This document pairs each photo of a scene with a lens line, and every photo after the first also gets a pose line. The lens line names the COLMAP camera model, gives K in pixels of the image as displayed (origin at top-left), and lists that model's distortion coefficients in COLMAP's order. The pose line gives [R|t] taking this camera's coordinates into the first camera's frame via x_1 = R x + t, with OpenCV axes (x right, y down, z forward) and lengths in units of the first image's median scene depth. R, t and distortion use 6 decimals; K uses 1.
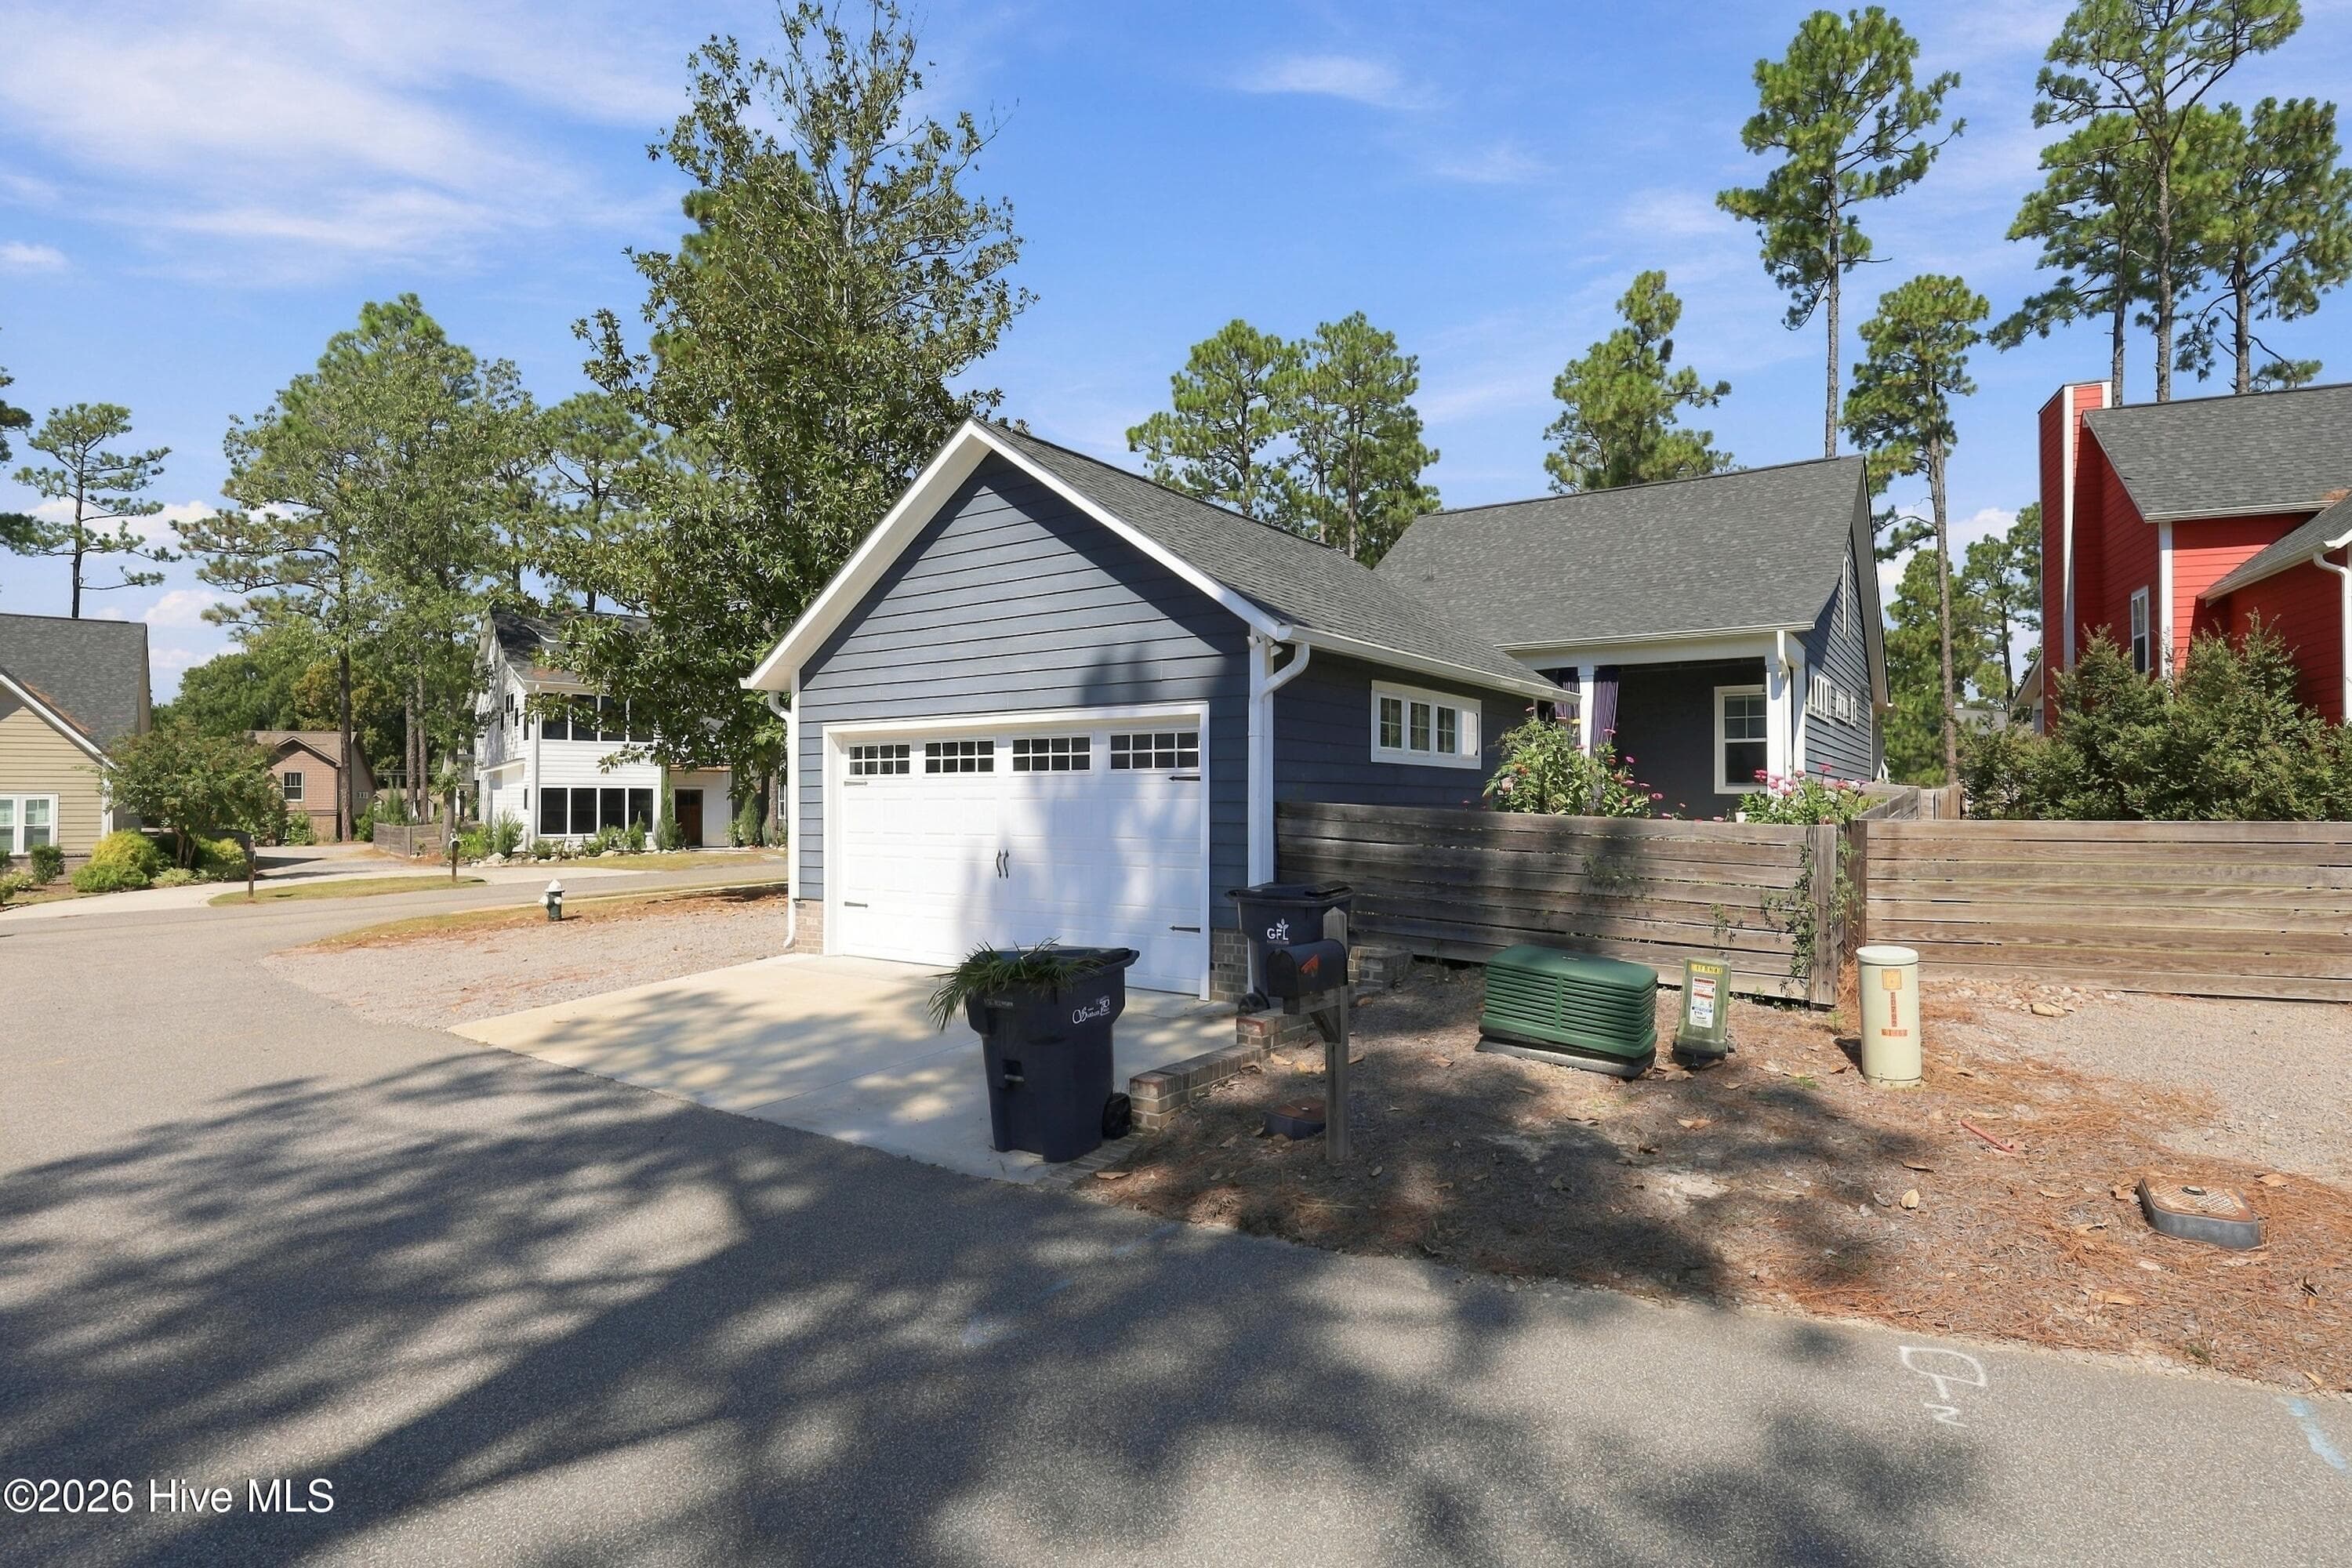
lens RADIAL K [[1190.9, 0, 1176.0], [0, 1190.9, 784.0], [0, 0, 1]] dist [0.002468, 0.000448]
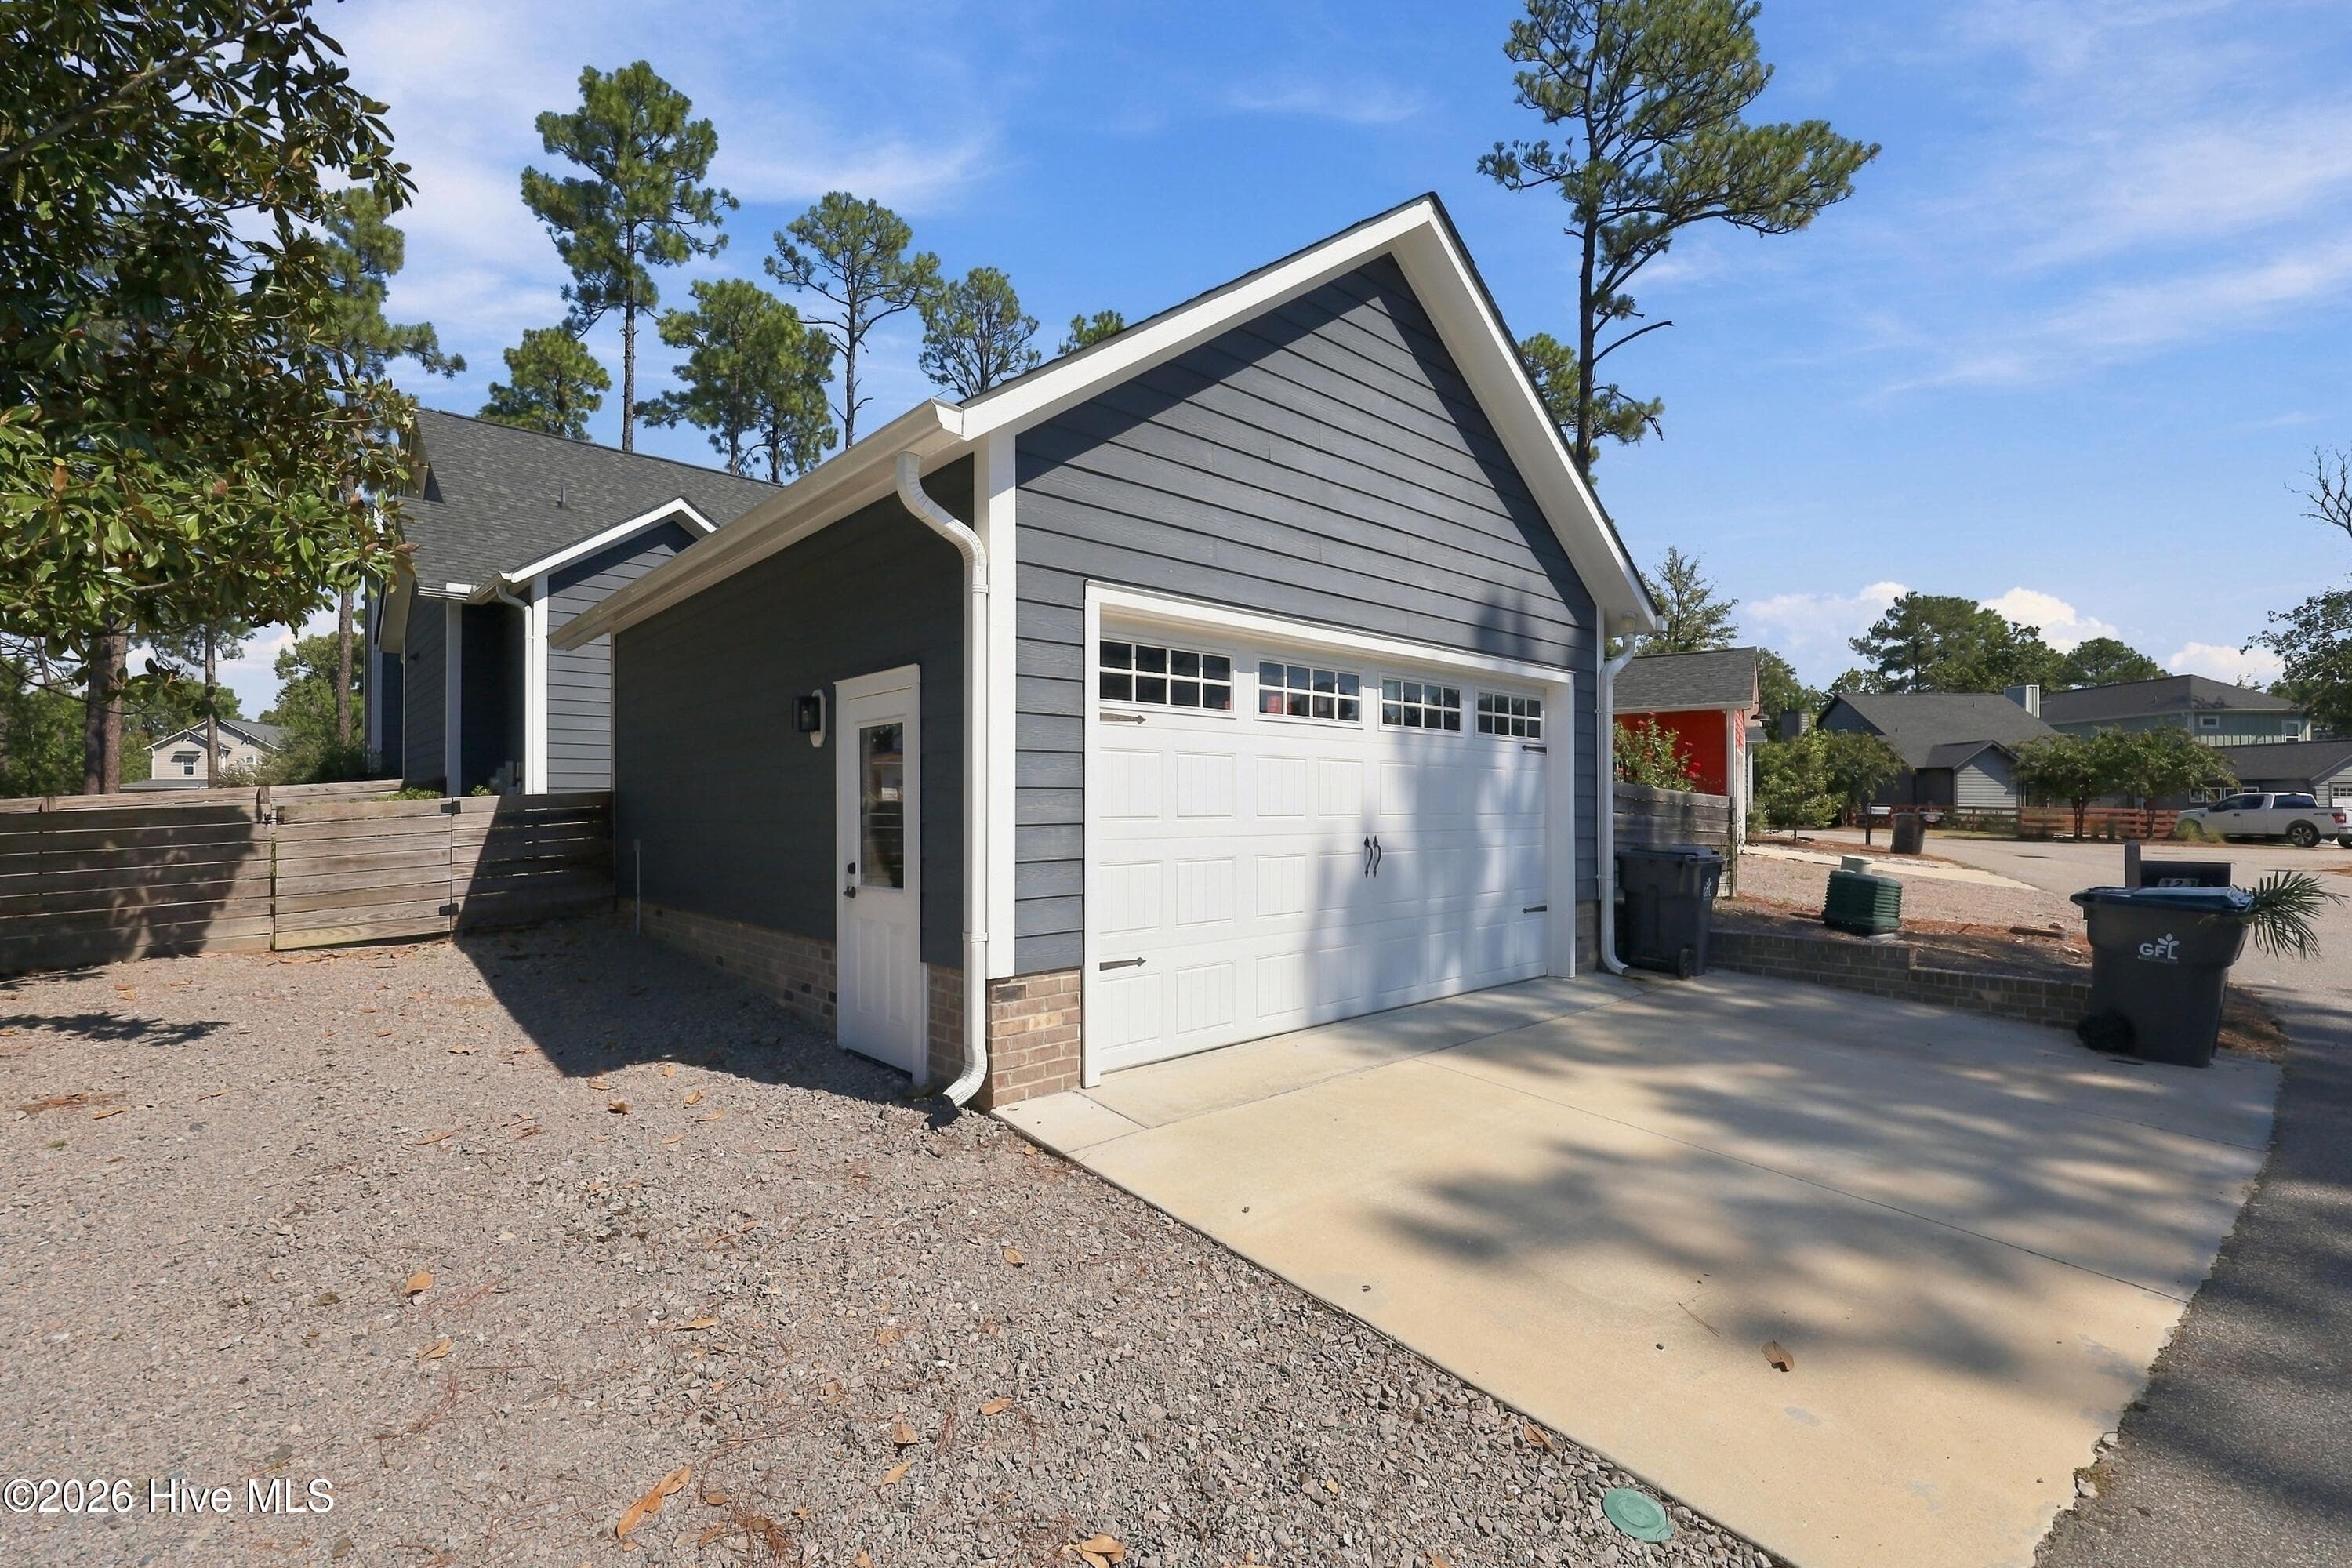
lens RADIAL K [[1024.5, 0, 1152.8], [0, 1024.5, 798.0], [0, 0, 1]] dist [-0.000282, 0.000400]
pose [[0.233071, 0.008400, 0.972424, -0.483467], [-0.017554, 0.999836, -0.004430, 0.024563], [-0.972301, -0.016037, 0.233180, 0.633095]]
